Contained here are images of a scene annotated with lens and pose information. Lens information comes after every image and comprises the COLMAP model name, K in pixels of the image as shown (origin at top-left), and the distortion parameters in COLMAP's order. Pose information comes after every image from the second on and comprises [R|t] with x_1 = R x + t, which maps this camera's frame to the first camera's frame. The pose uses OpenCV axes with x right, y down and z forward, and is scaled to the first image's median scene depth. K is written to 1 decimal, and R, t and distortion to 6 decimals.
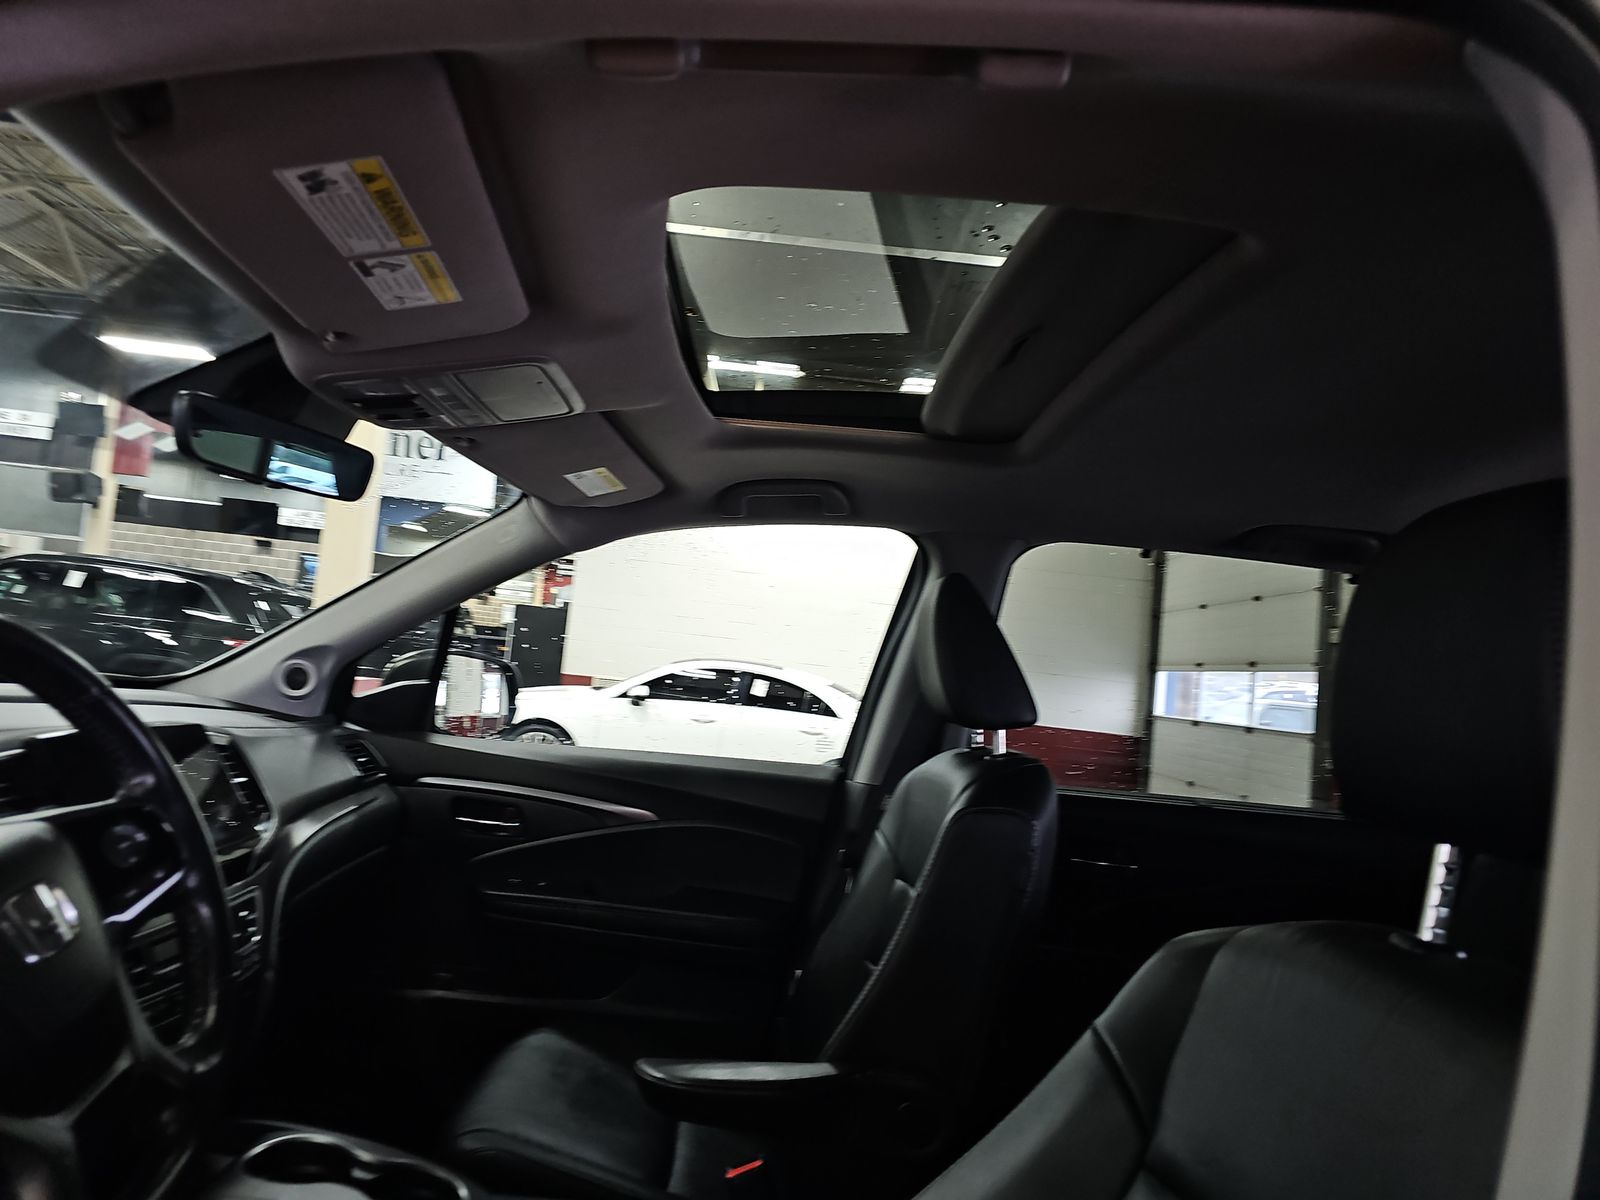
lens RADIAL K [[1049.8, 0, 800.0], [0, 1049.8, 600.0], [0, 0, 1]] dist [0.068733, -0.000909]
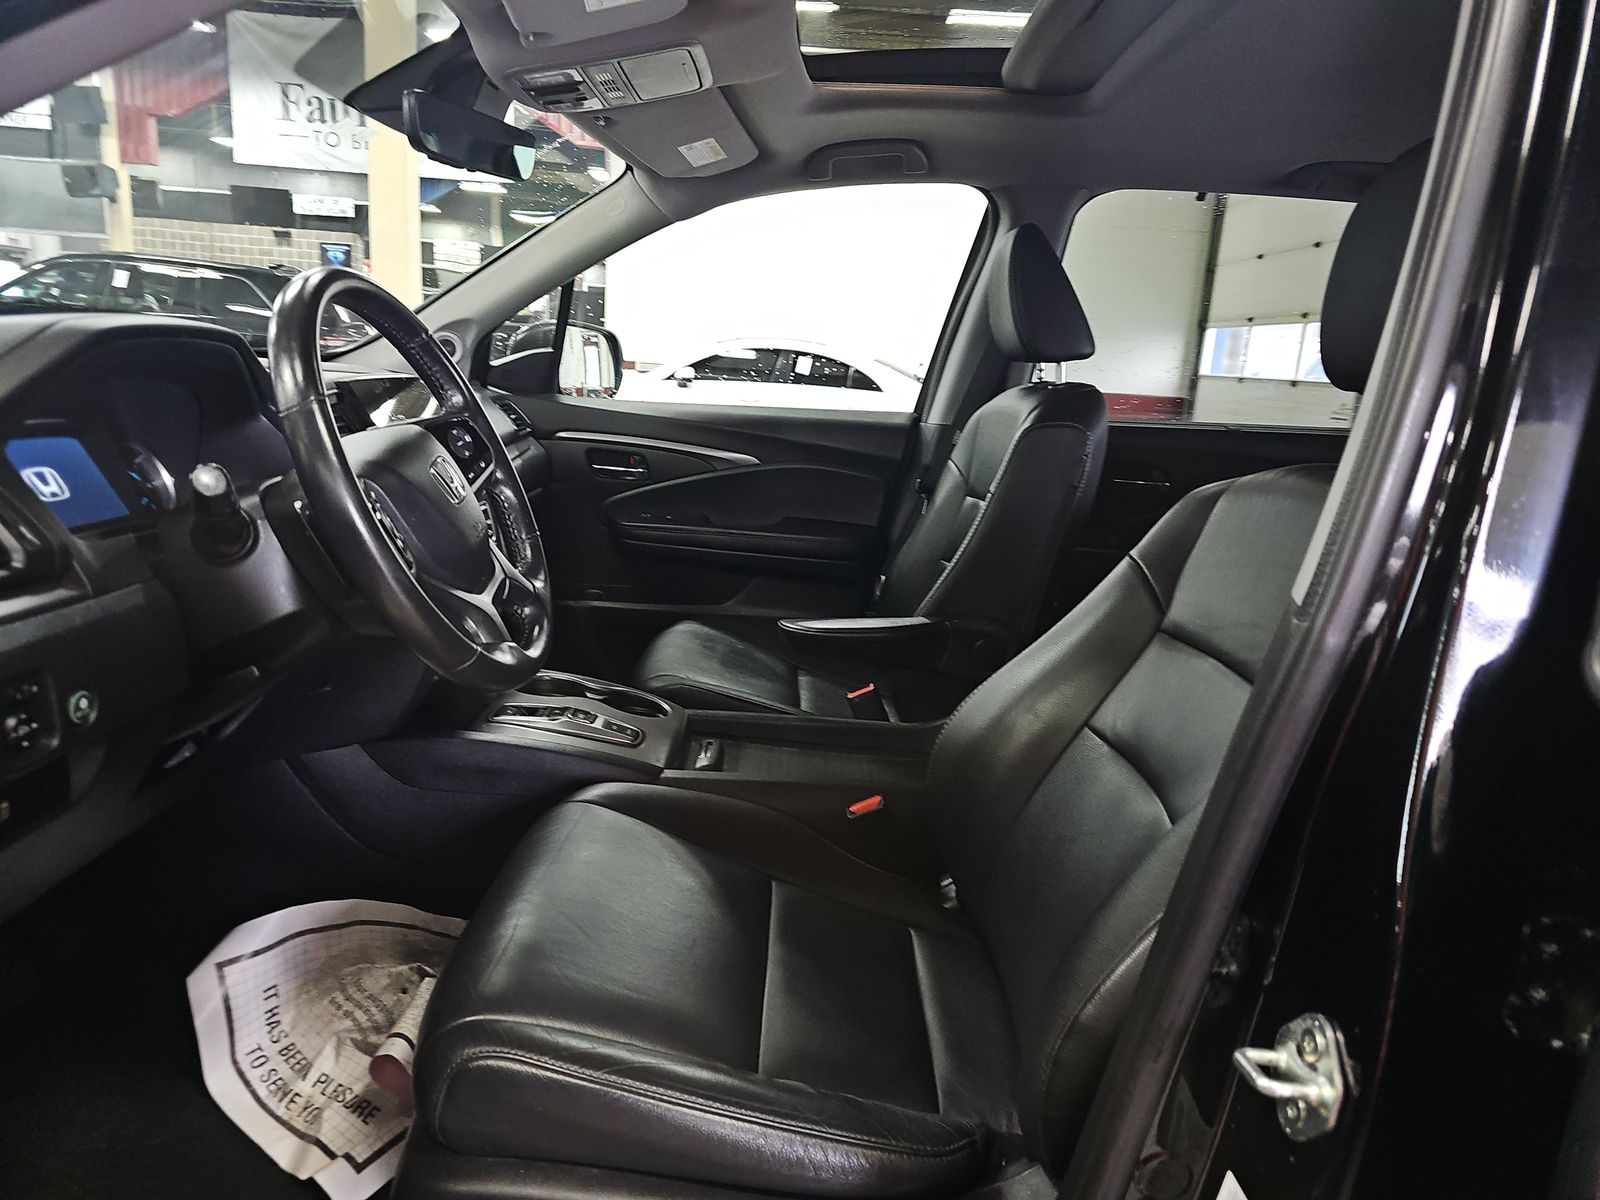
lens RADIAL K [[1093.6, 0, 766.3], [0, 1093.6, 628.2], [0, 0, 1]] dist [0.059777, -0.048758]
pose [[0.998211, -0.026151, -0.053759, -0.057849], [0.041142, 0.952938, 0.300361, 0.014742], [0.043374, -0.302035, 0.952309, -0.197593]]
